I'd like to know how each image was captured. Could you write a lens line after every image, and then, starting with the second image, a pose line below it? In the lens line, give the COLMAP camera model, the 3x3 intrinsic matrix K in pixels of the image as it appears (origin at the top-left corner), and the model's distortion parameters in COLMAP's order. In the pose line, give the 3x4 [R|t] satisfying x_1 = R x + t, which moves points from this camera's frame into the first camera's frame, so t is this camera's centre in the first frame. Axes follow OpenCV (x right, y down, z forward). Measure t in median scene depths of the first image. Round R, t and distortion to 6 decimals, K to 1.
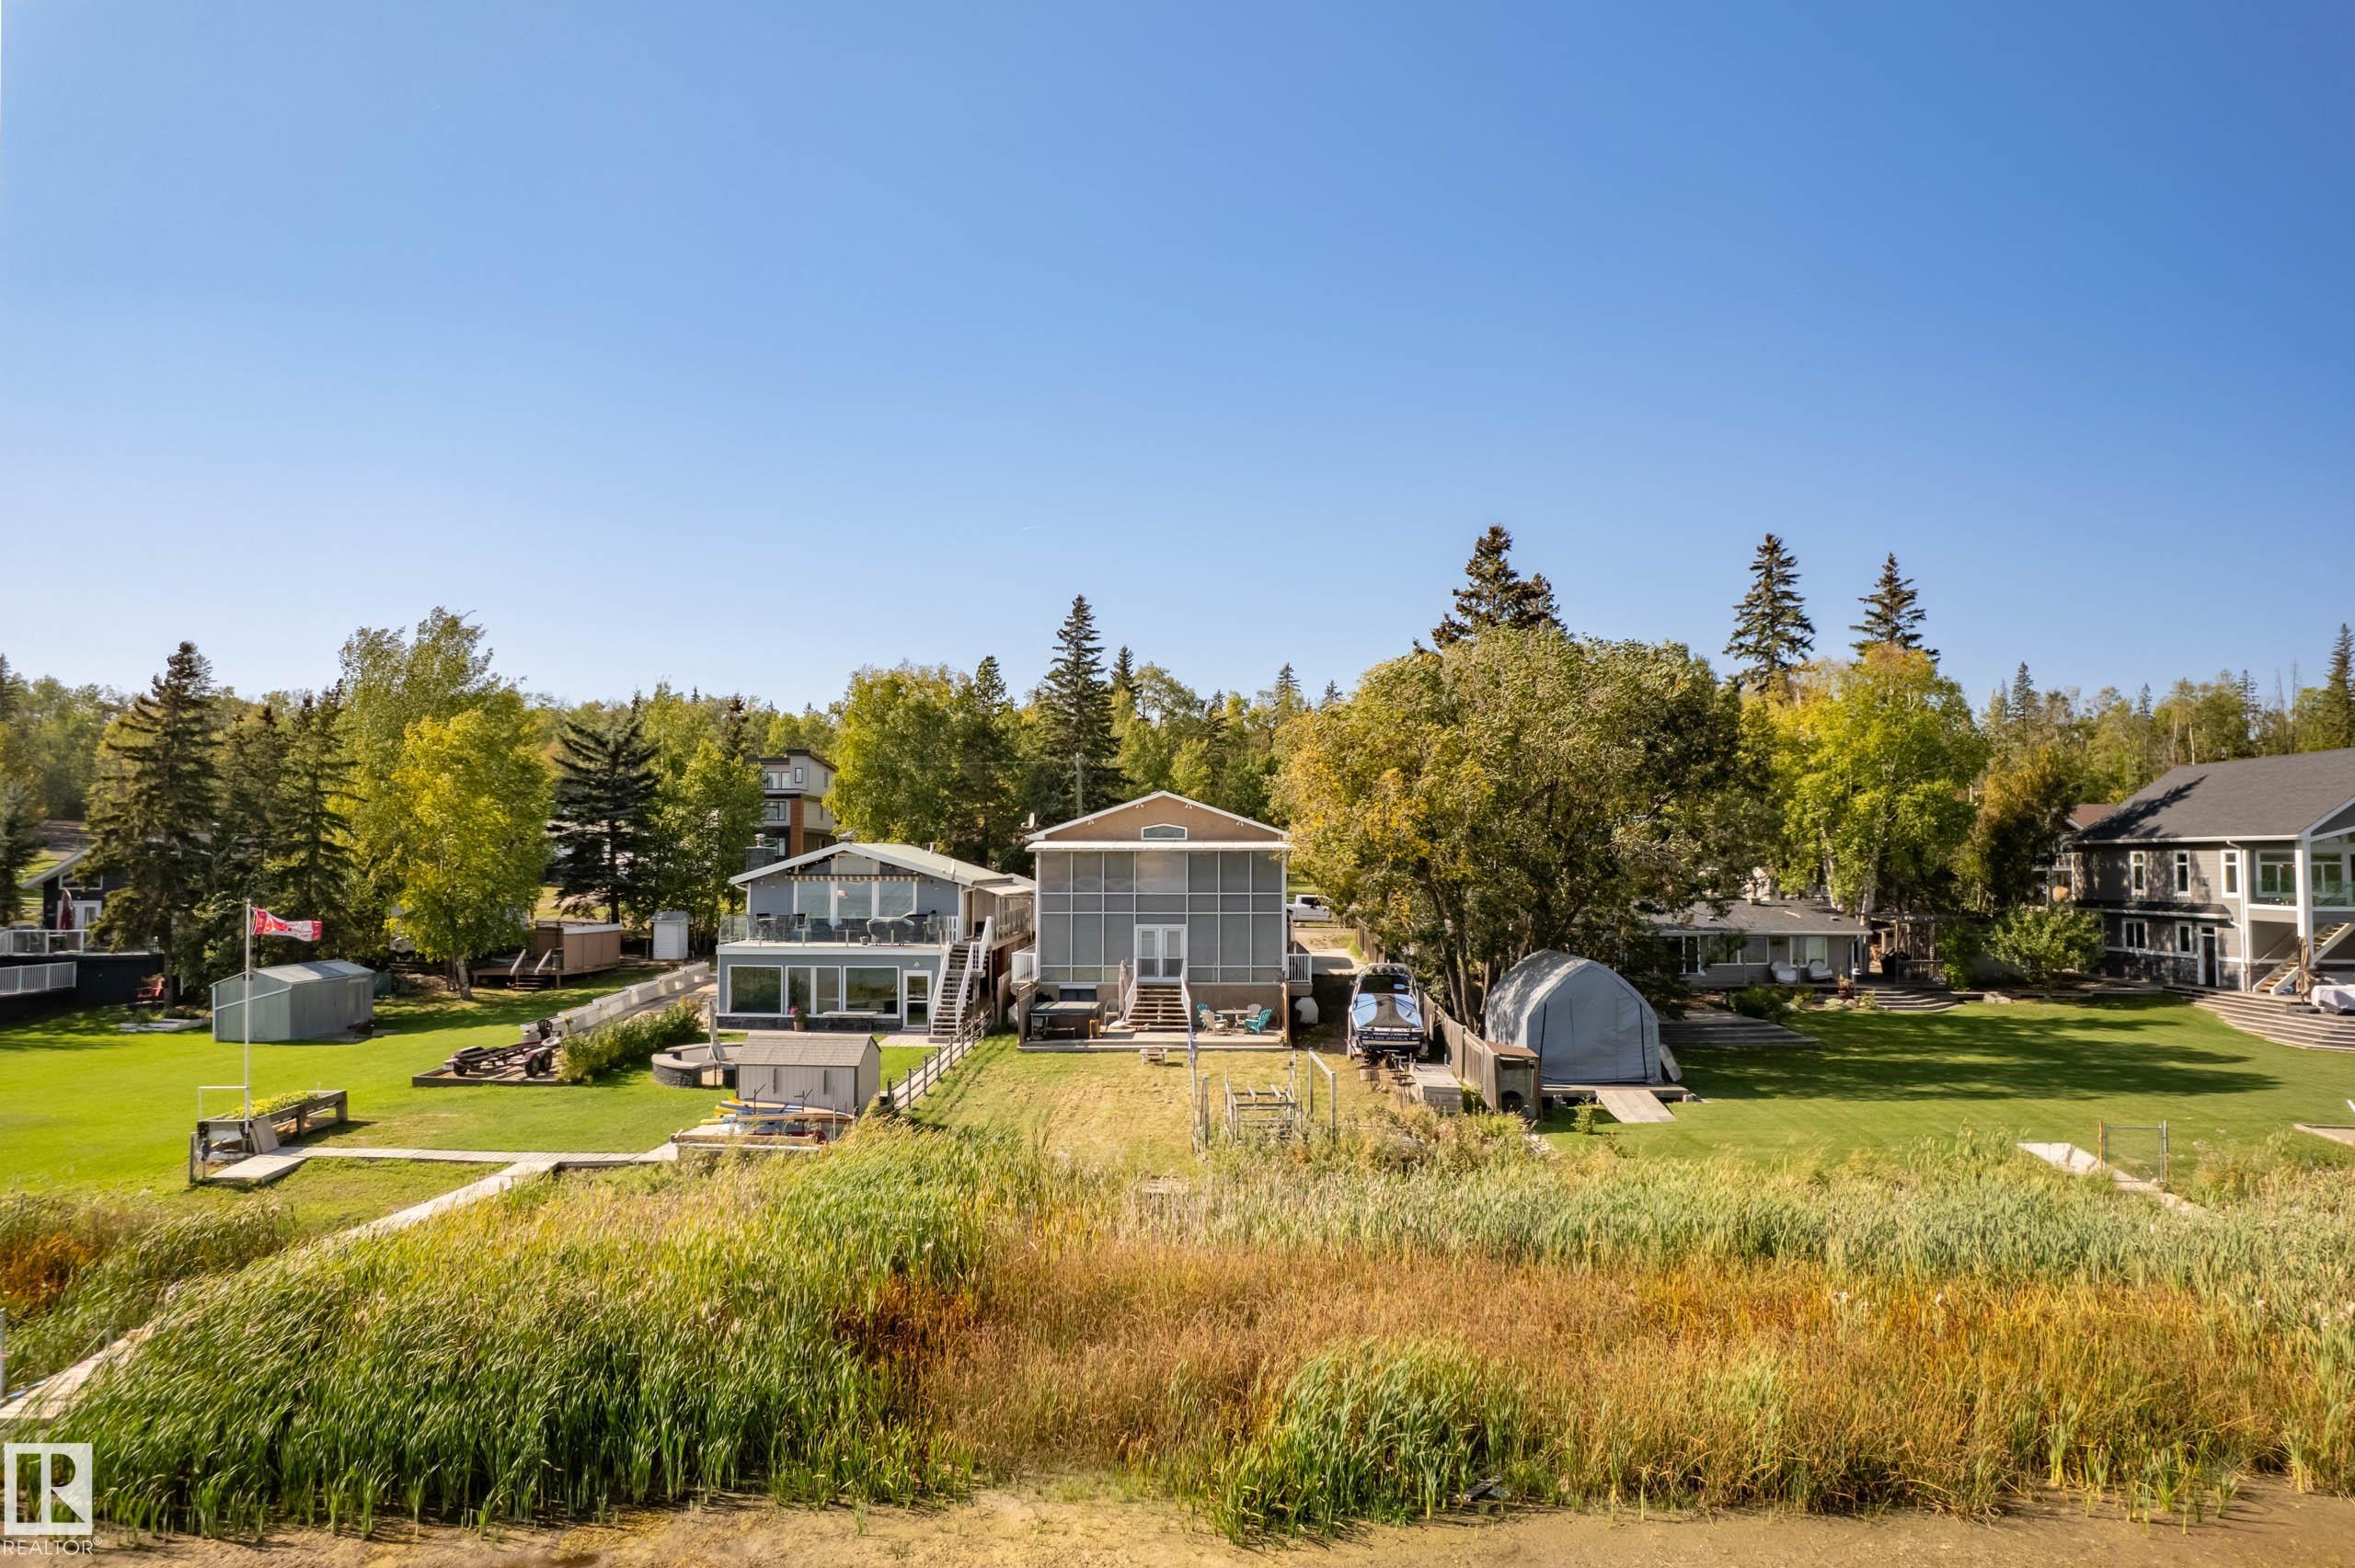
lens RADIAL K [[1514.1, 0, 1174.1], [0, 1514.1, 786.3], [0, 0, 1]] dist [-0.033751, -0.000115]
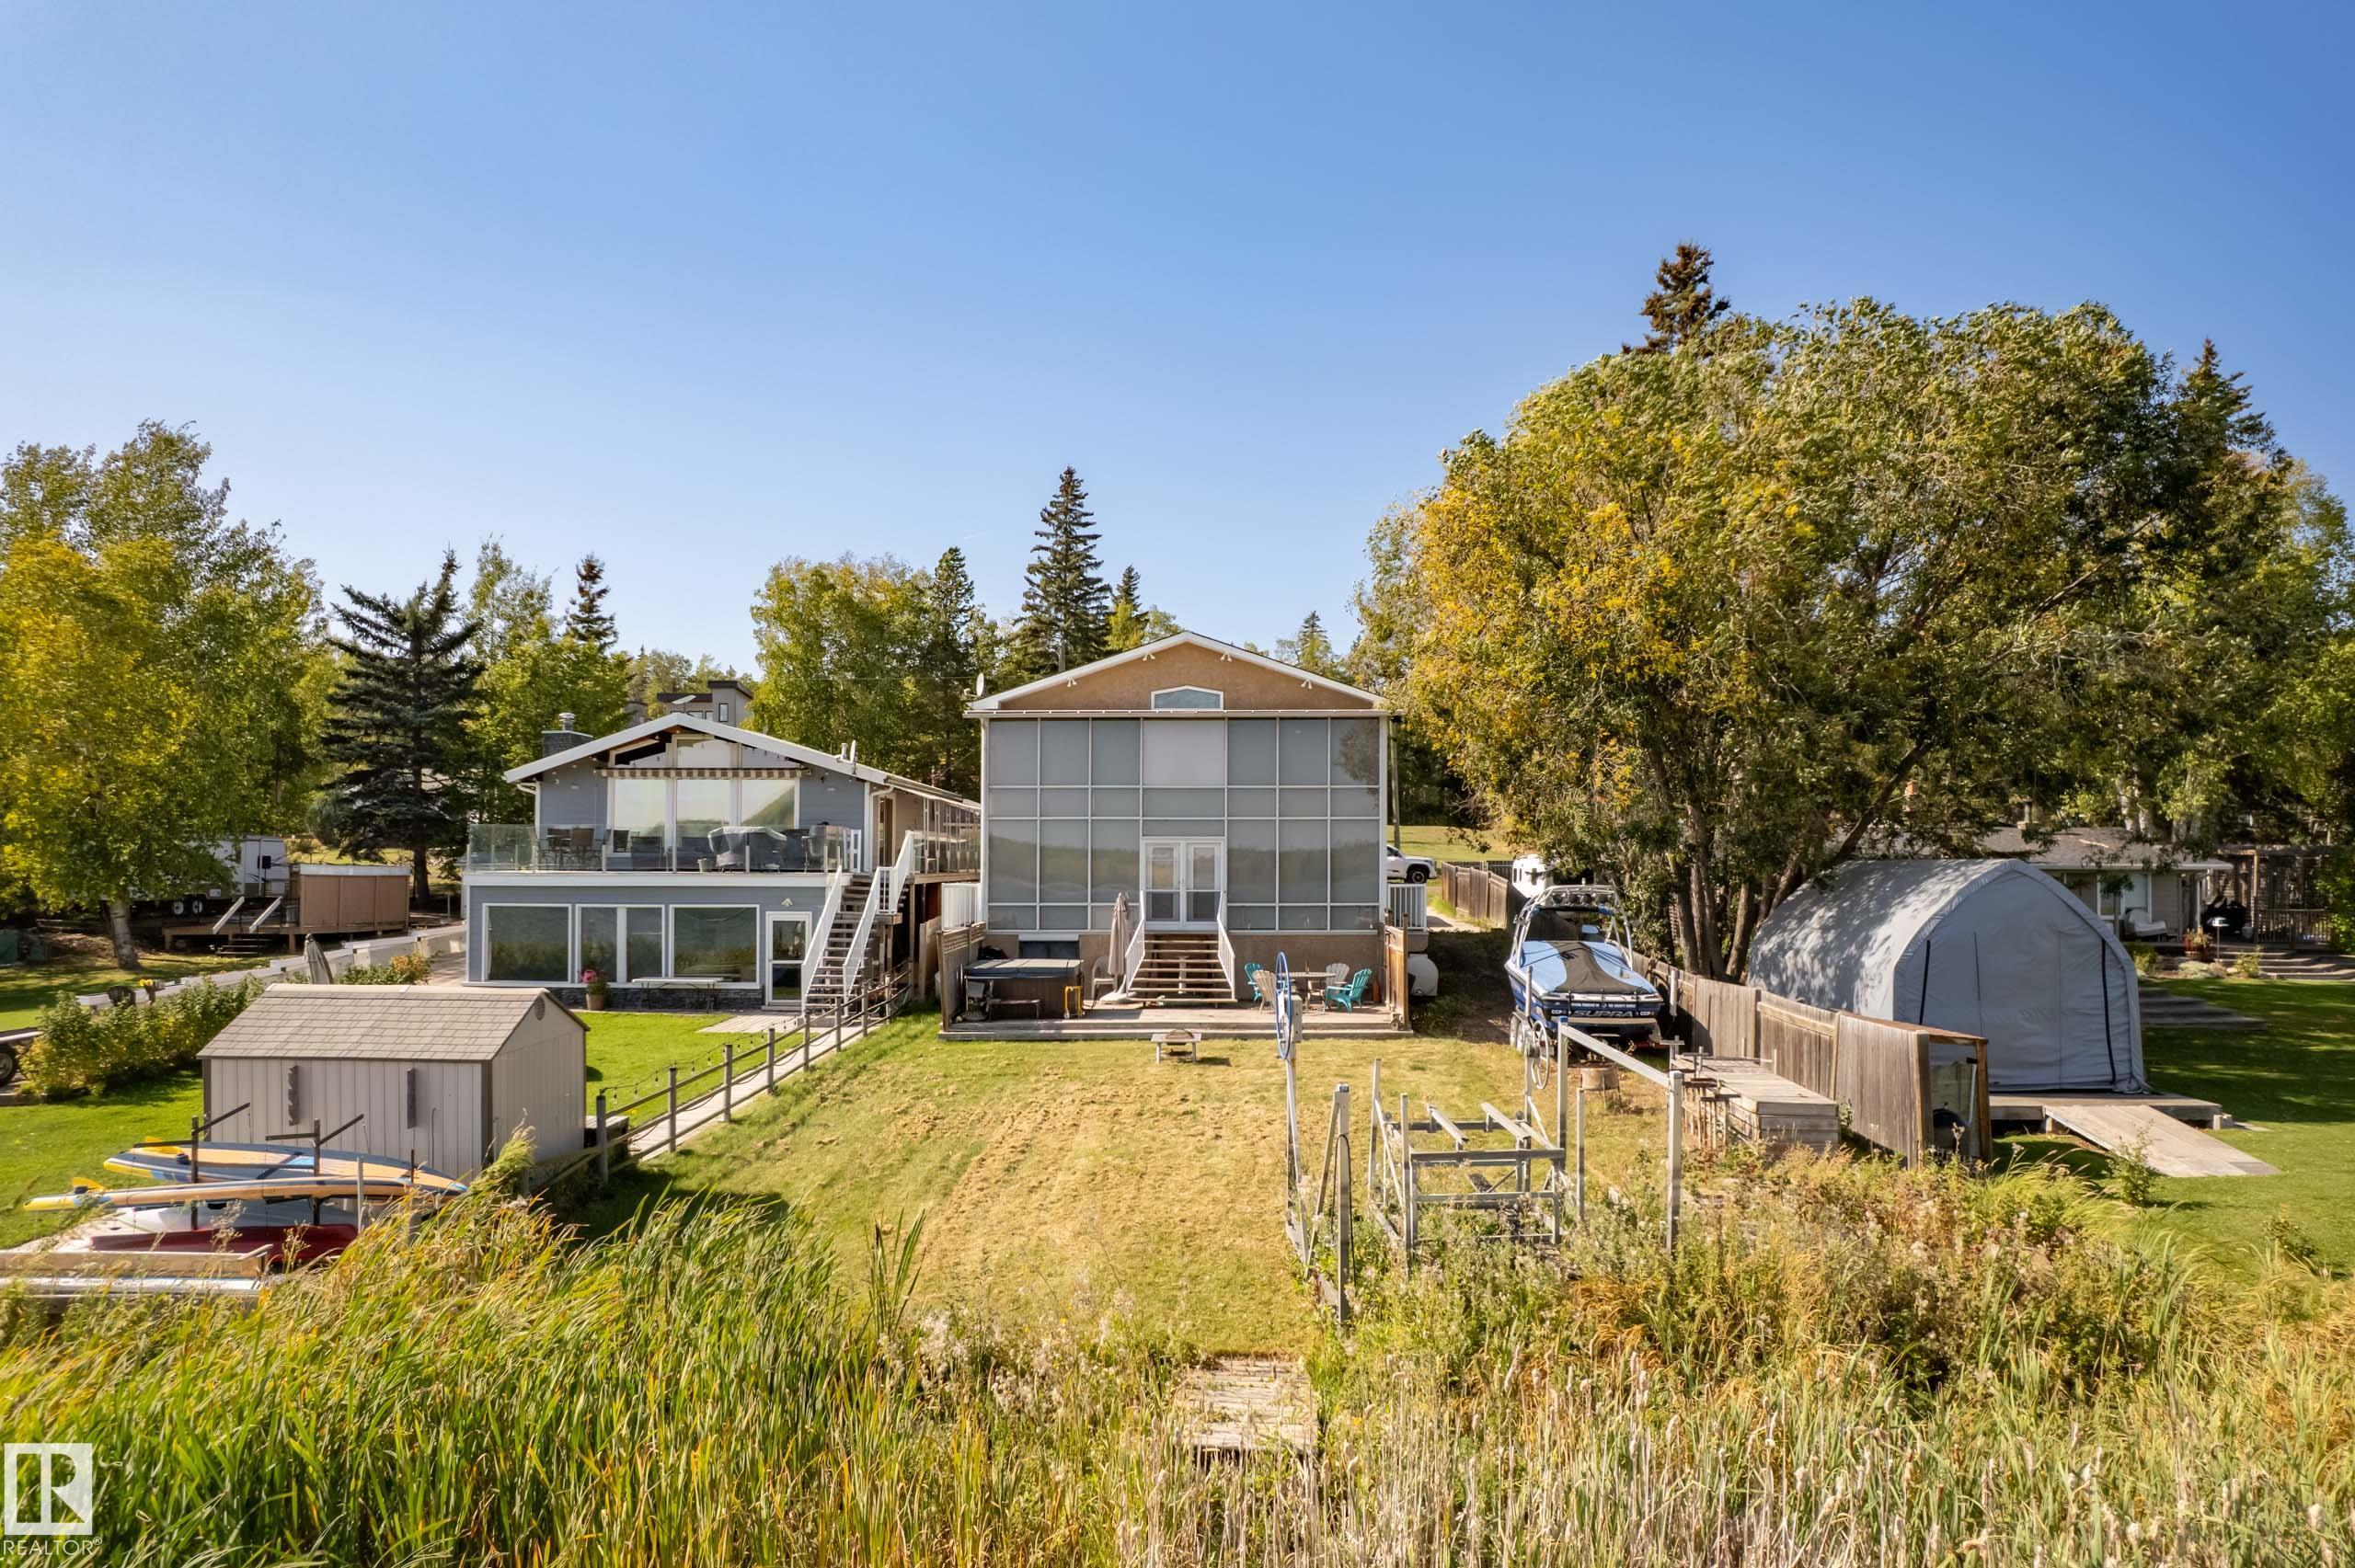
lens RADIAL K [[1512.8, 0, 1178.3], [0, 1512.8, 810.7], [0, 0, 1]] dist [-0.071749, 0.075573]
pose [[0.999996, -0.002973, 0.000148, -0.010967], [0.002971, 0.999924, 0.012007, 0.074067], [-0.000184, -0.012006, 0.999928, 0.388860]]
